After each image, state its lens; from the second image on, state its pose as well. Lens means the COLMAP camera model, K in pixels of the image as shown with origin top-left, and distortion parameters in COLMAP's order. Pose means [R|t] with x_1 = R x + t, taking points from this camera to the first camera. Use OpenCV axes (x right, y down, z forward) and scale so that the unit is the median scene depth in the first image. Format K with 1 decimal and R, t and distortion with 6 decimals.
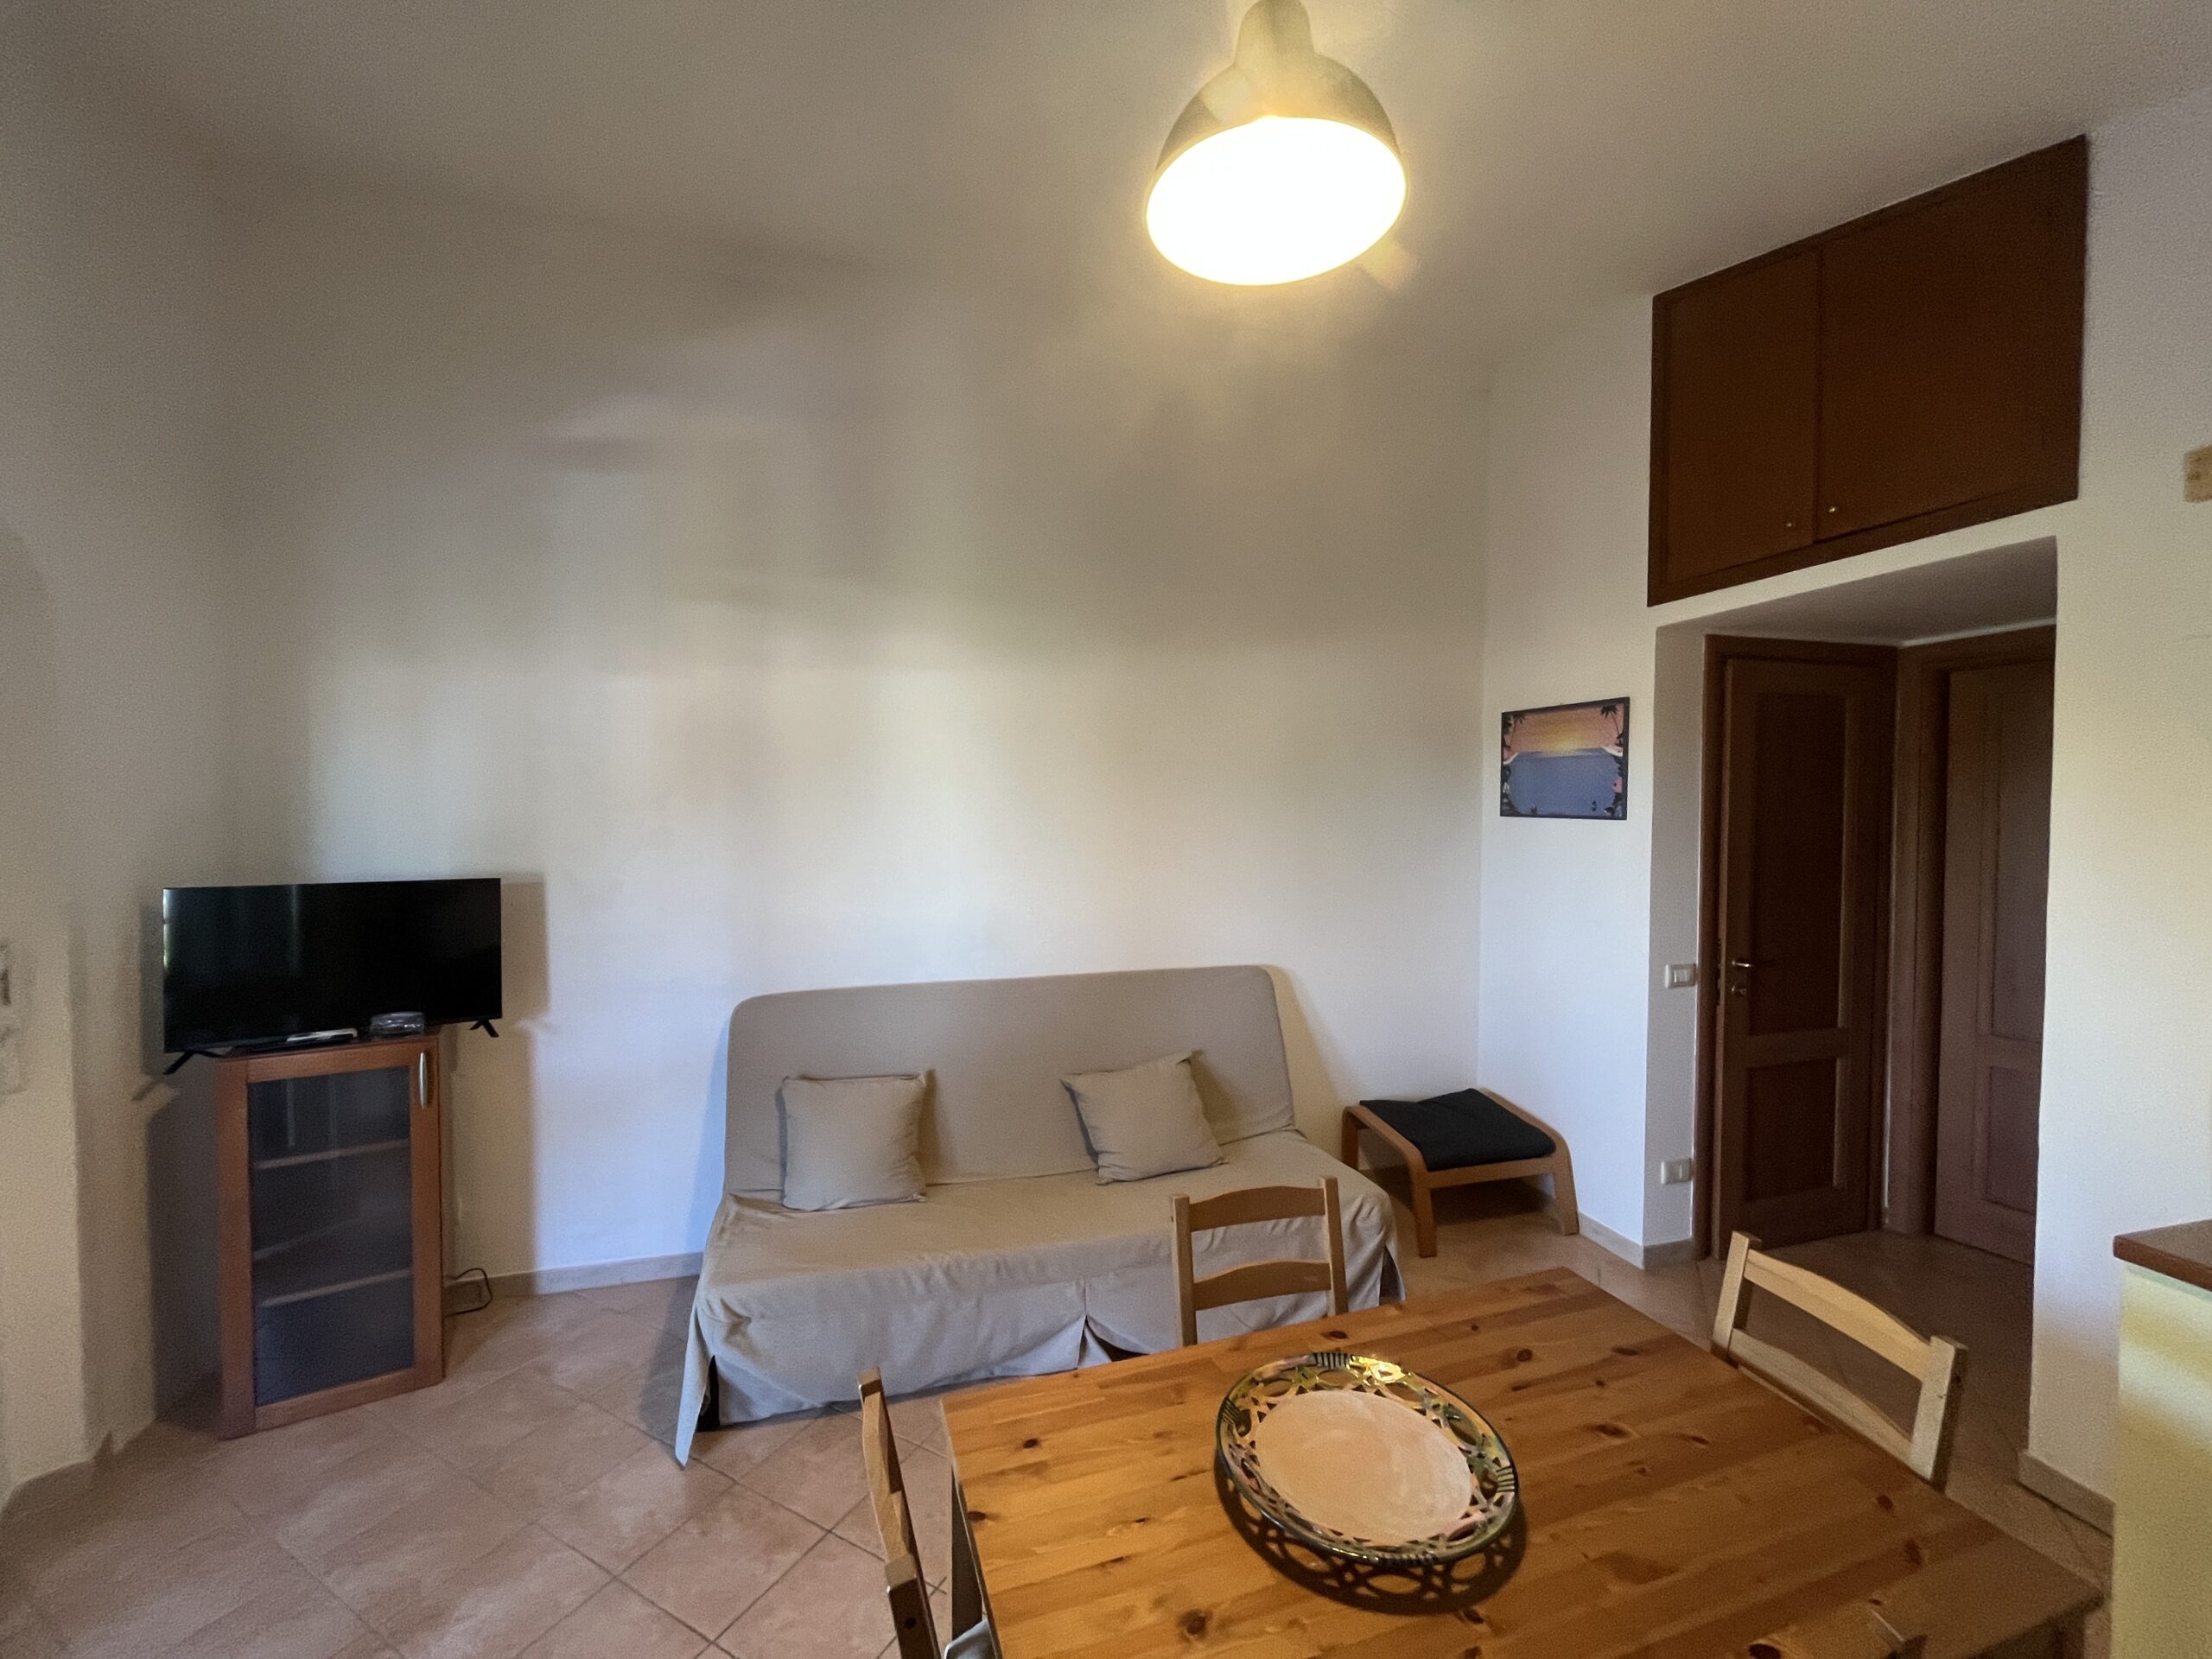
lens RADIAL K [[895.6, 0, 1102.4], [0, 895.6, 828.6], [0, 0, 1]] dist [-0.001123, -0.000362]
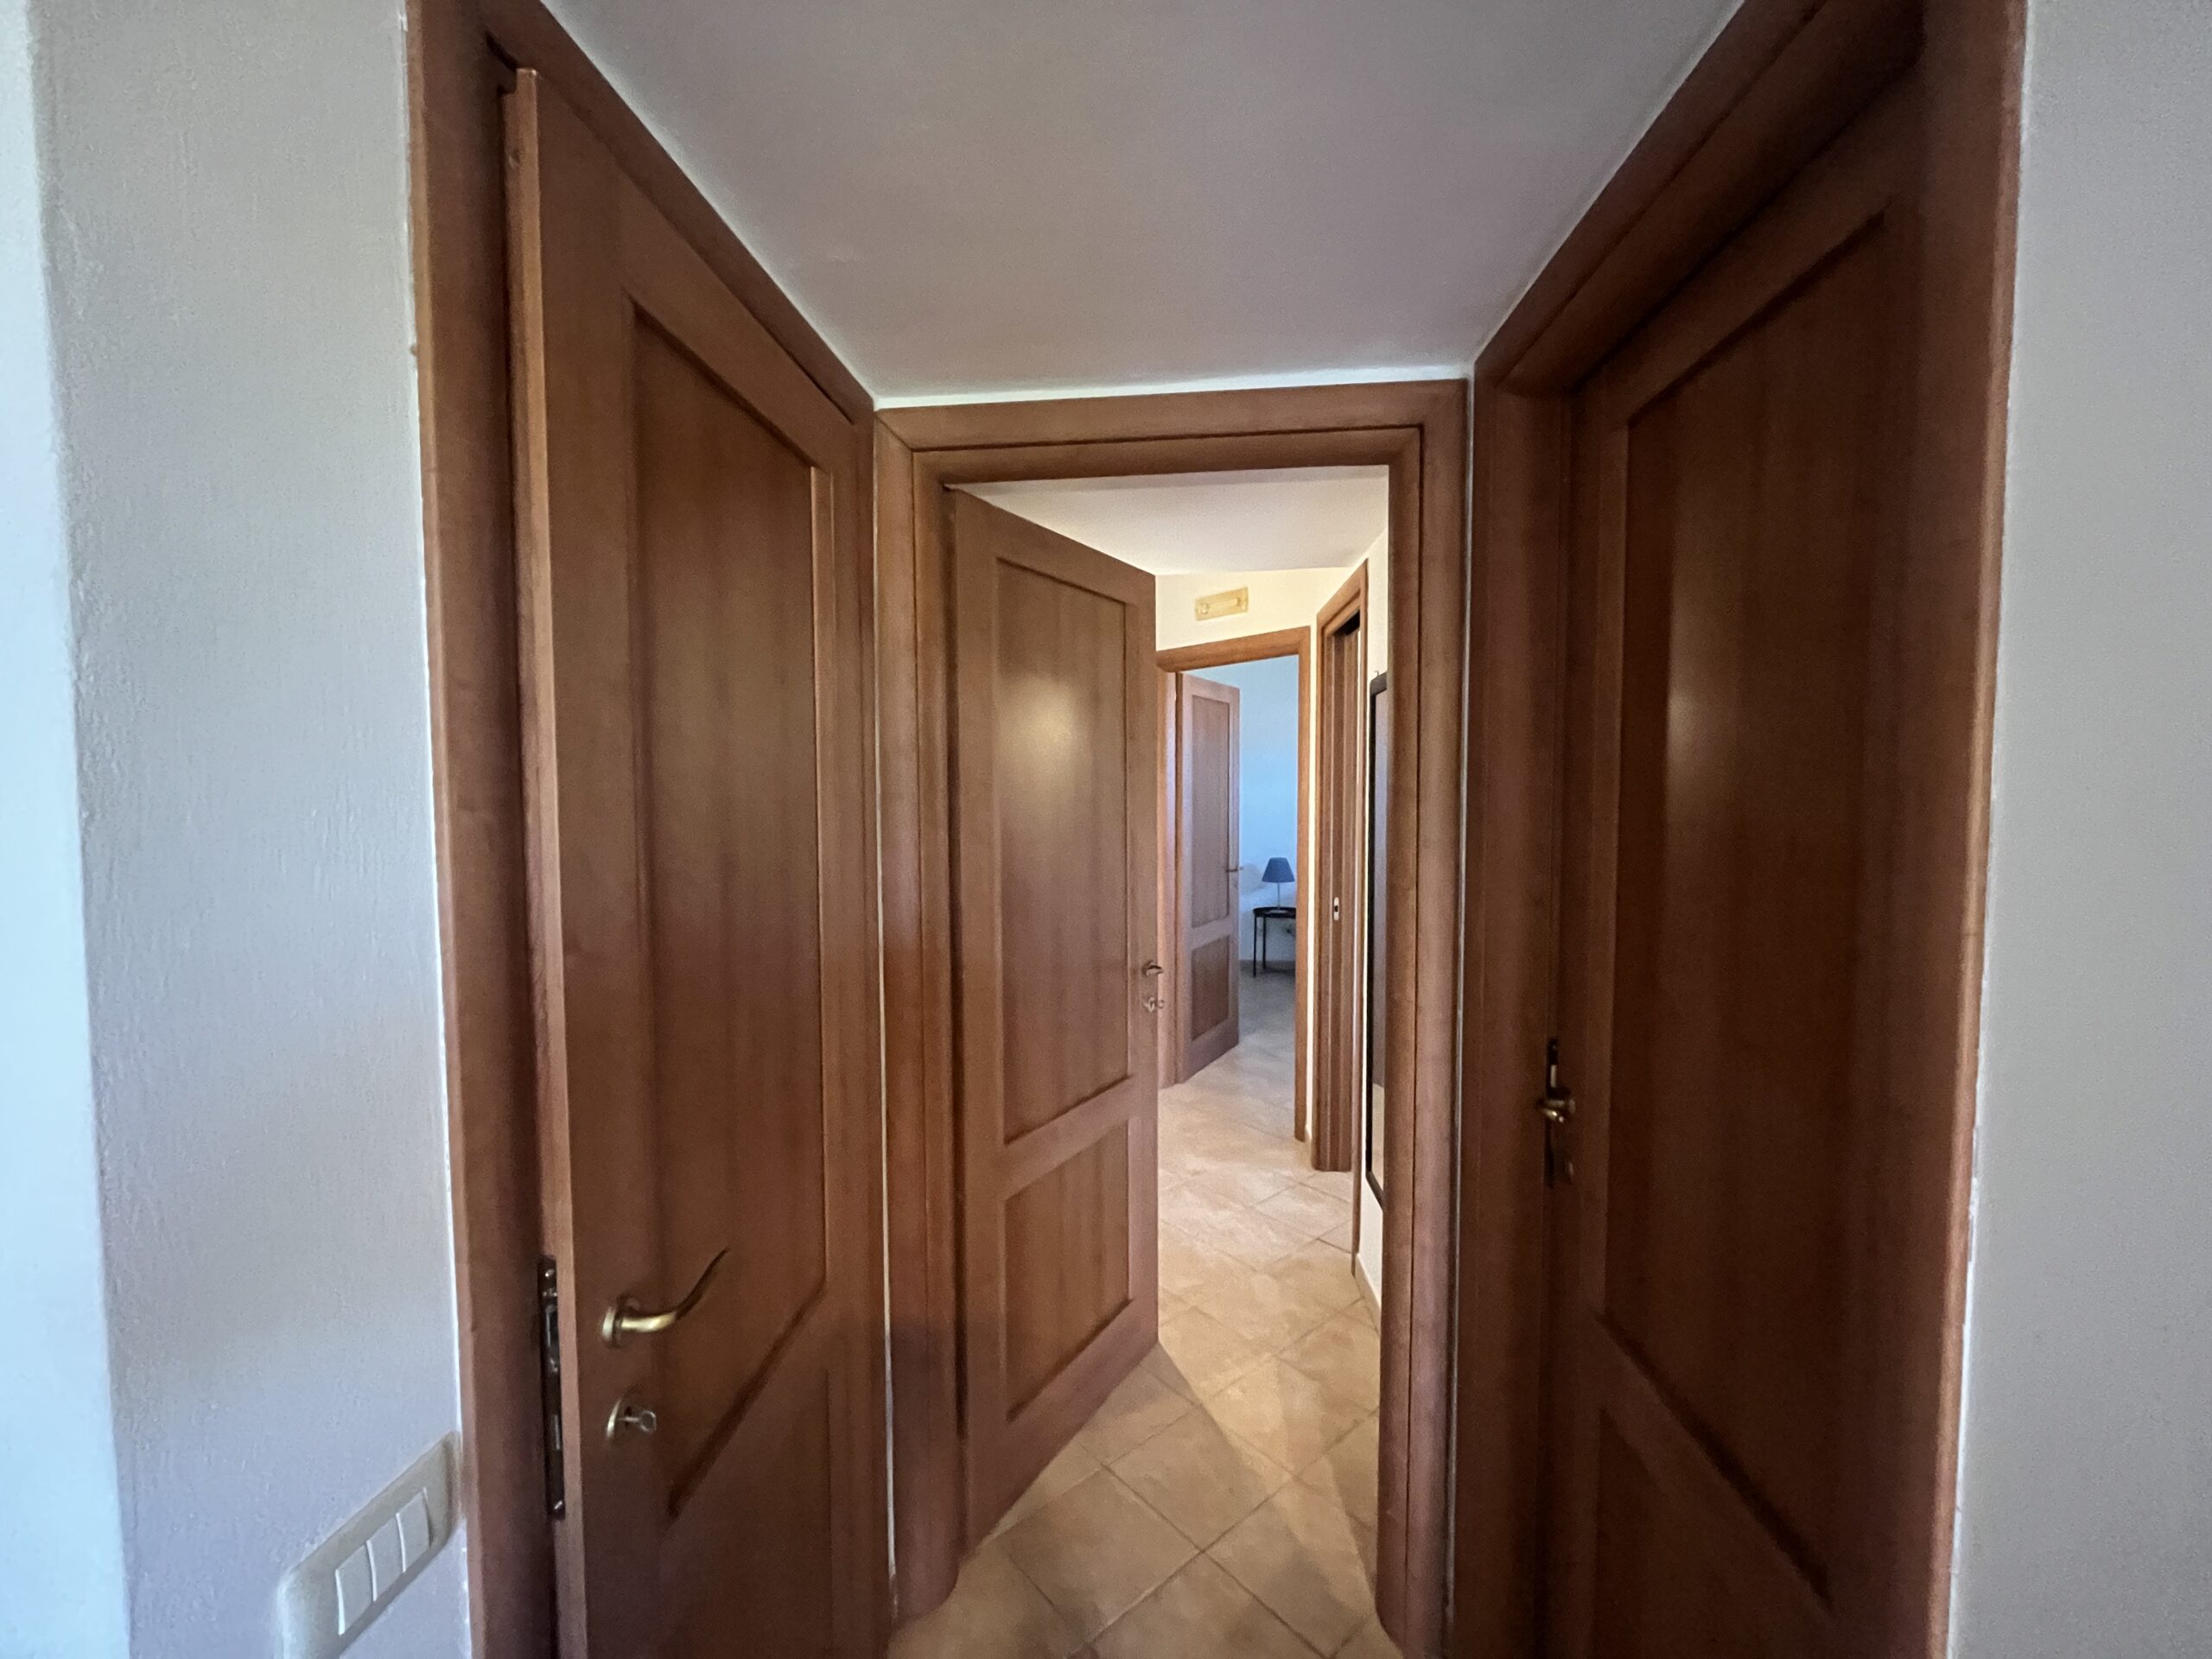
lens RADIAL K [[895.6, 0, 1102.4], [0, 895.6, 828.6], [0, 0, 1]] dist [-0.001123, -0.000362]
pose [[0.394748, -0.046085, 0.917633, 0.525442], [0.027551, 0.998886, 0.038314, -0.005733], [-0.918376, 0.010157, 0.395578, 0.756574]]
